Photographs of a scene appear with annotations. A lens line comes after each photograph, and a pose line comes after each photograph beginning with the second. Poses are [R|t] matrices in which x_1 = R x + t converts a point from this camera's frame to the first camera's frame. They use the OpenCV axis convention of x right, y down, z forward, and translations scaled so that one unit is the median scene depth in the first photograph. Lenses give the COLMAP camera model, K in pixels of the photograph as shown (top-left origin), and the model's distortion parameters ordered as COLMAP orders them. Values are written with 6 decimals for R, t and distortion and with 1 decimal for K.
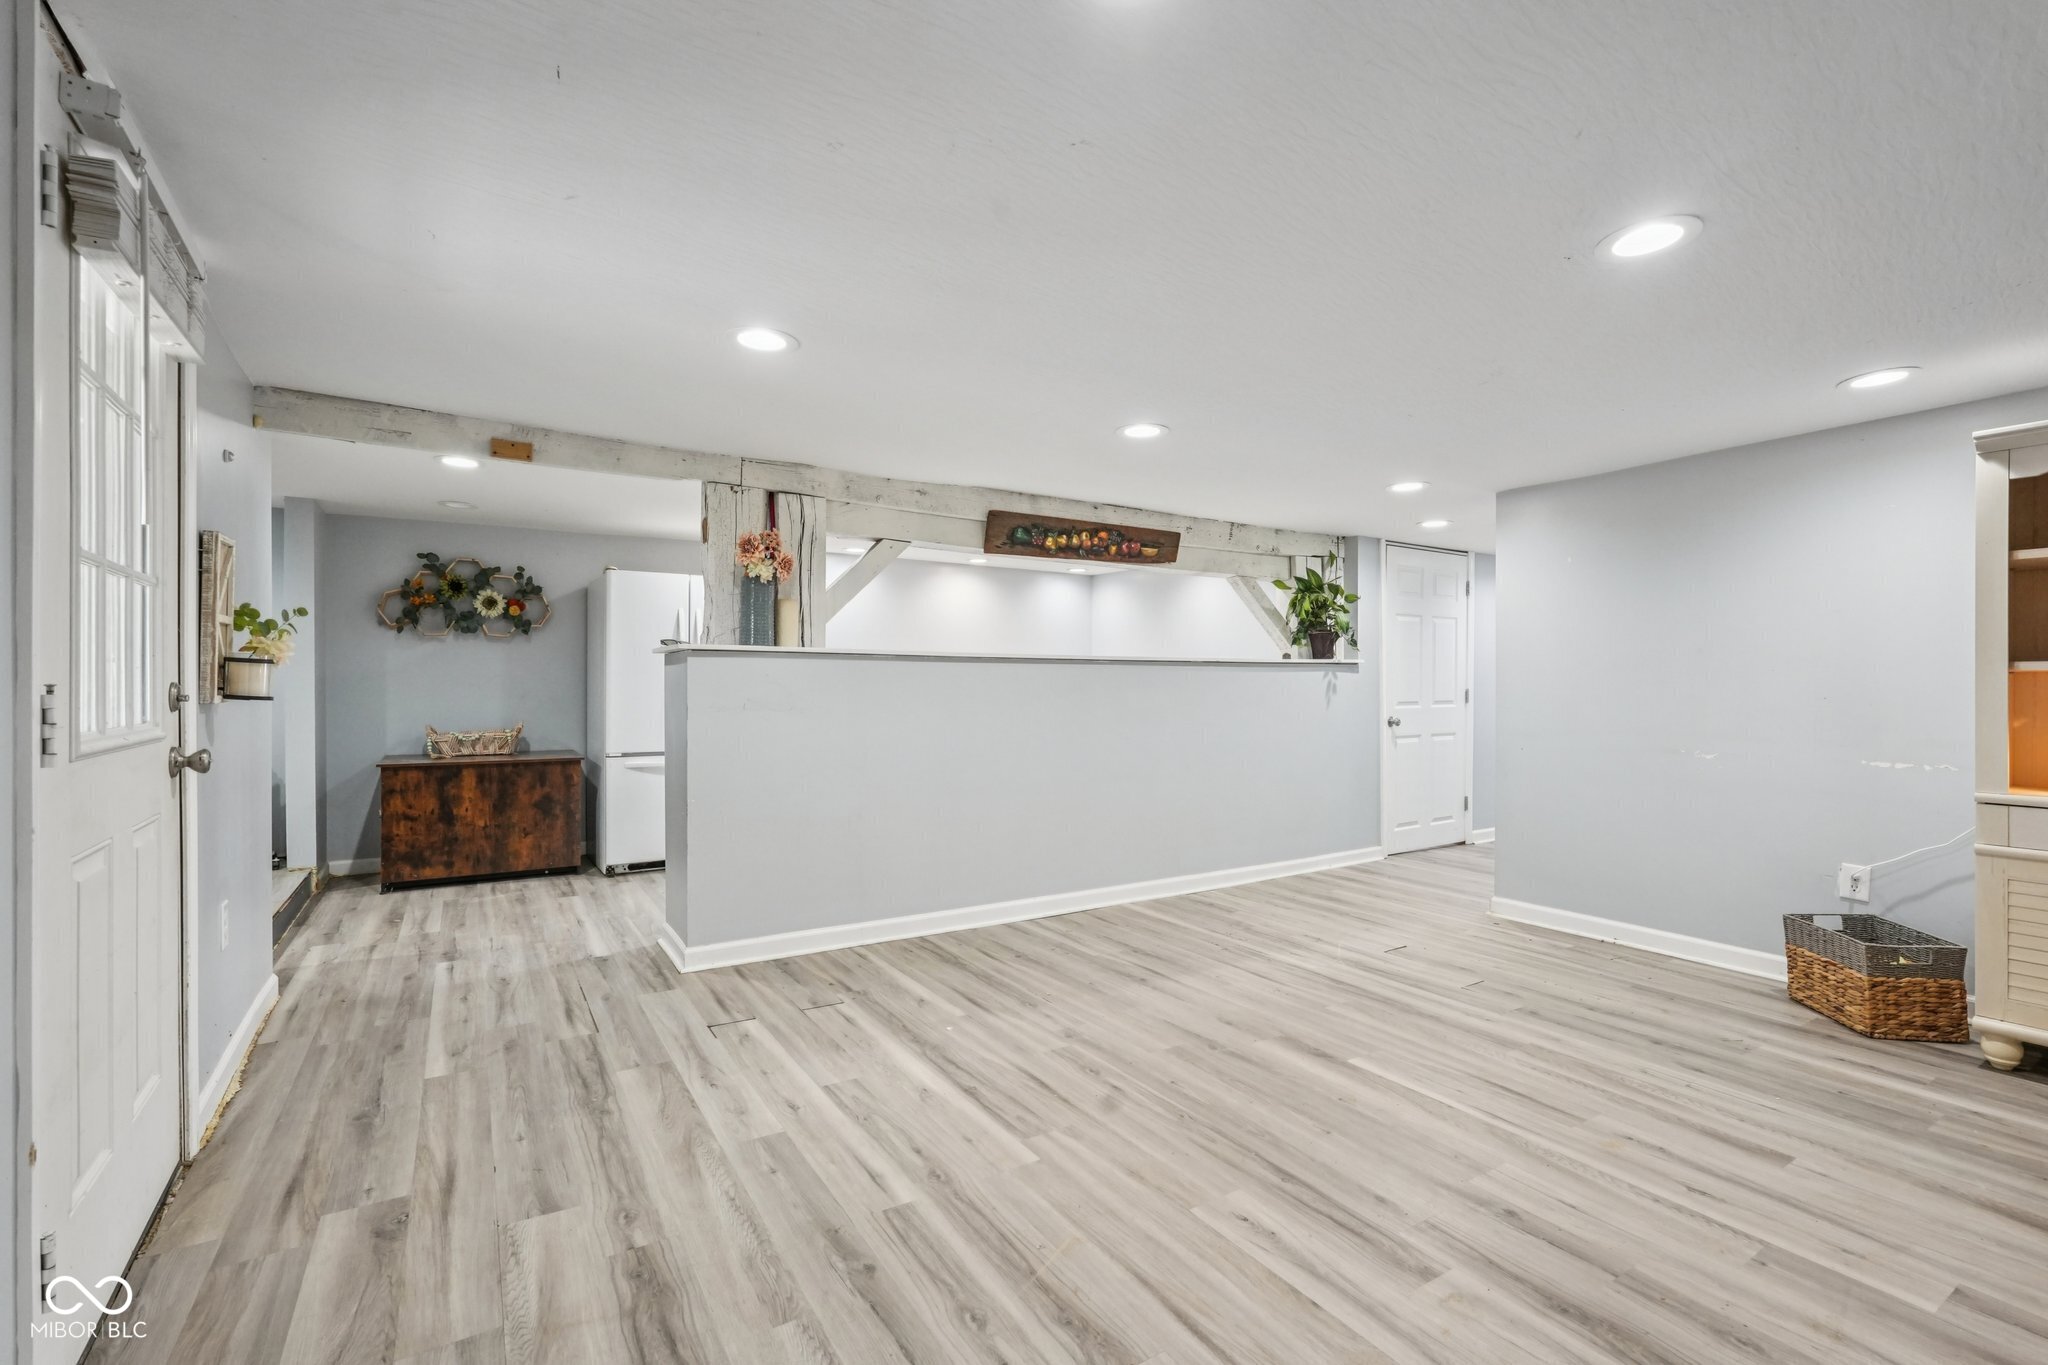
lens RADIAL K [[902.2, 0, 1024.0], [0, 902.2, 682.5], [0, 0, 1]] dist [-0.018644, 0.008914]
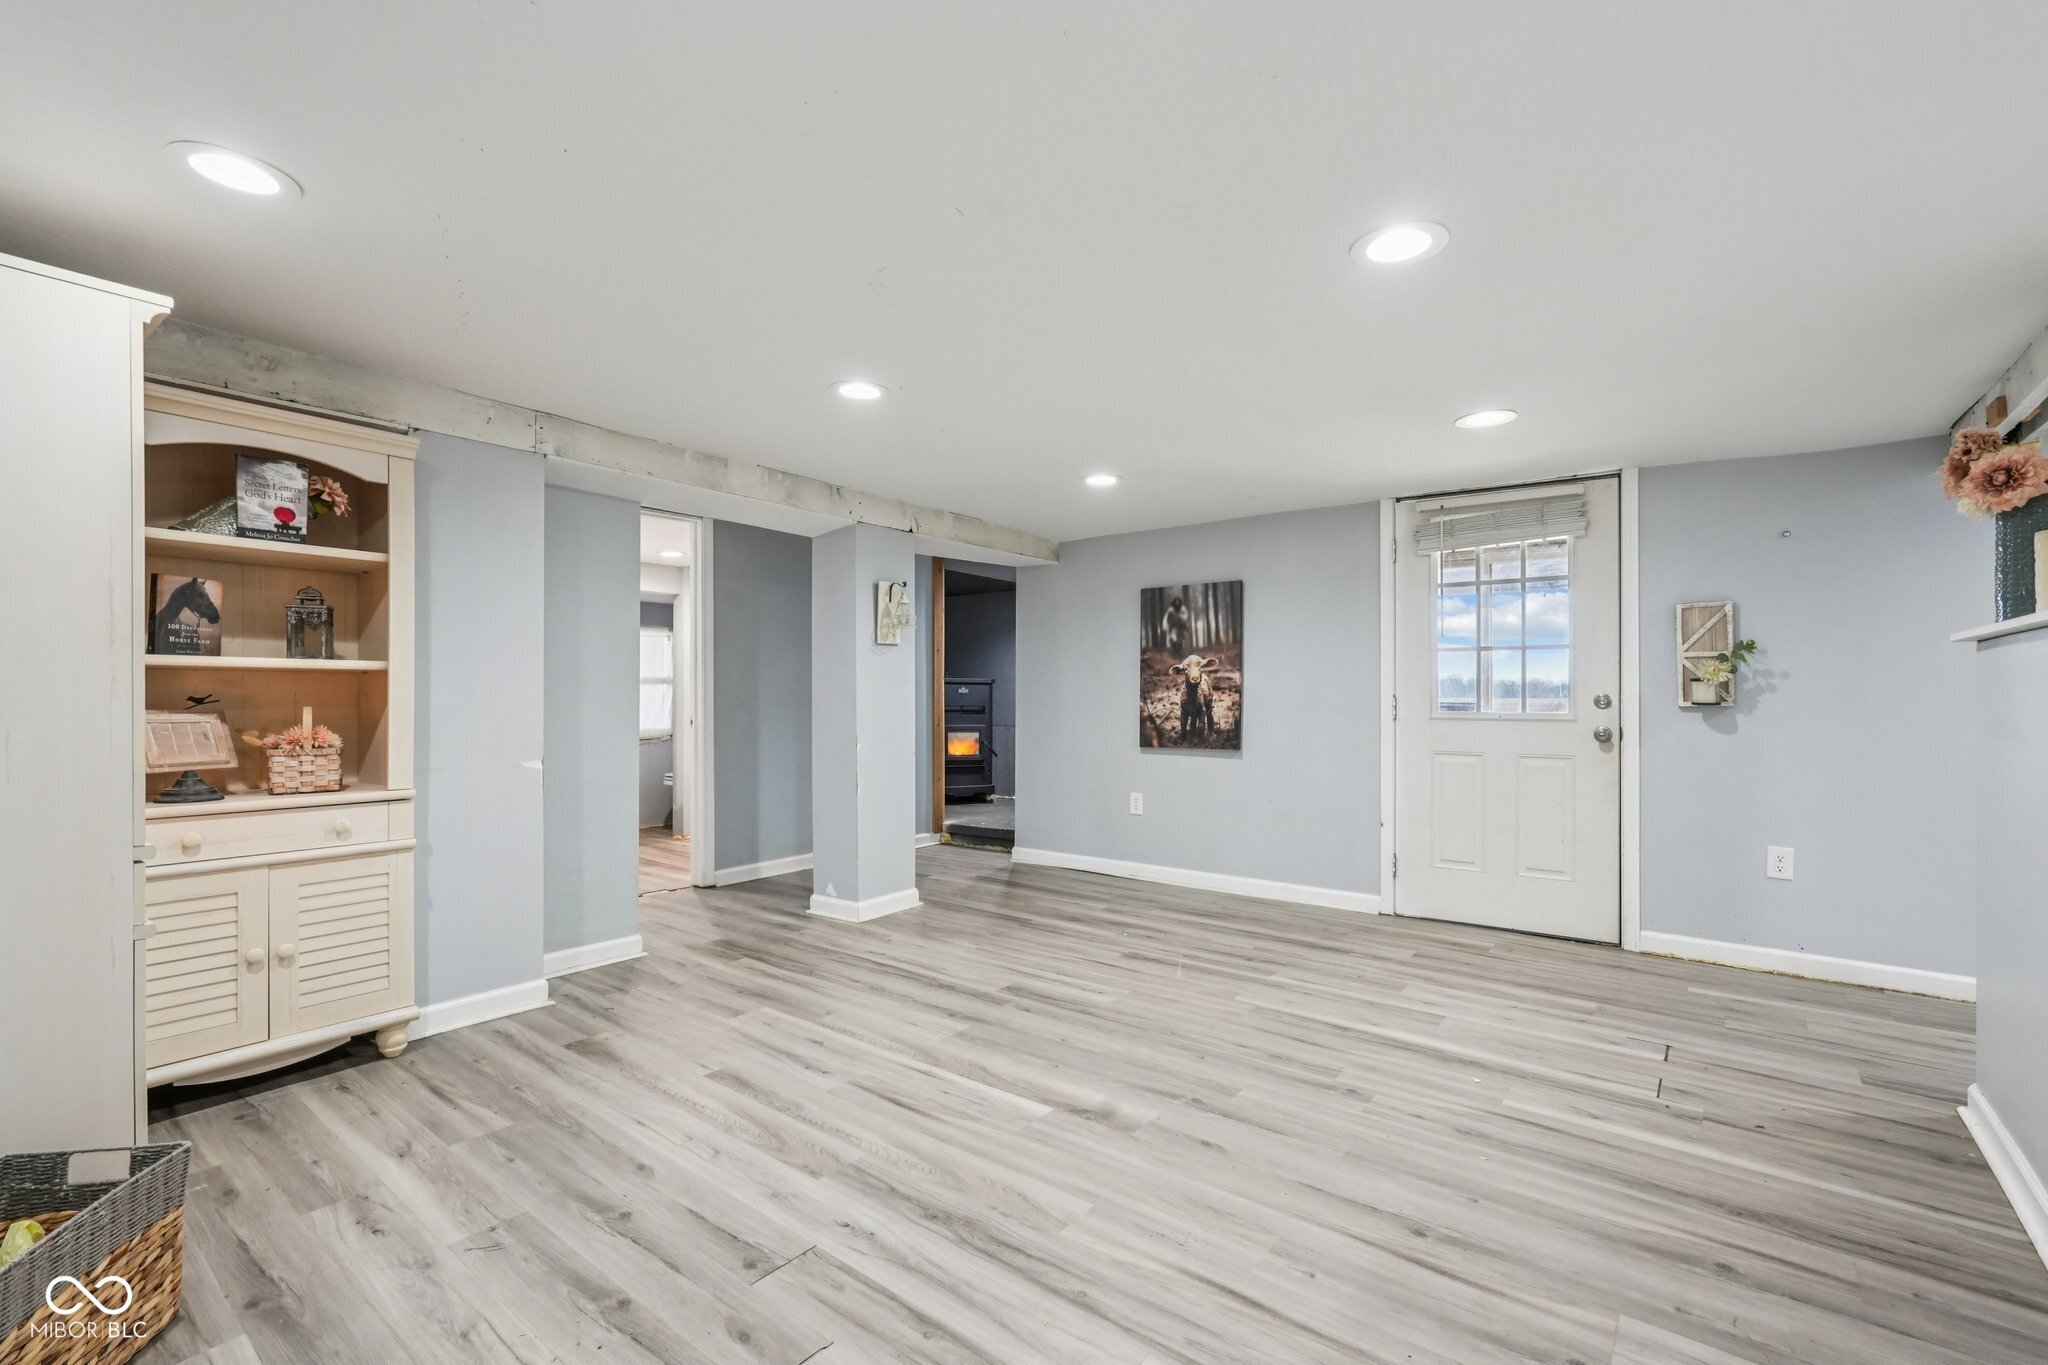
lens RADIAL K [[901.4, 0, 1013.7], [0, 901.4, 694.8], [0, 0, 1]] dist [-0.018118, 0.008355]
pose [[-0.945522, -0.005952, -0.325504, 0.562861], [-0.004446, 0.999976, -0.005371, 0.011437], [0.325528, -0.003631, -0.945525, 1.494835]]
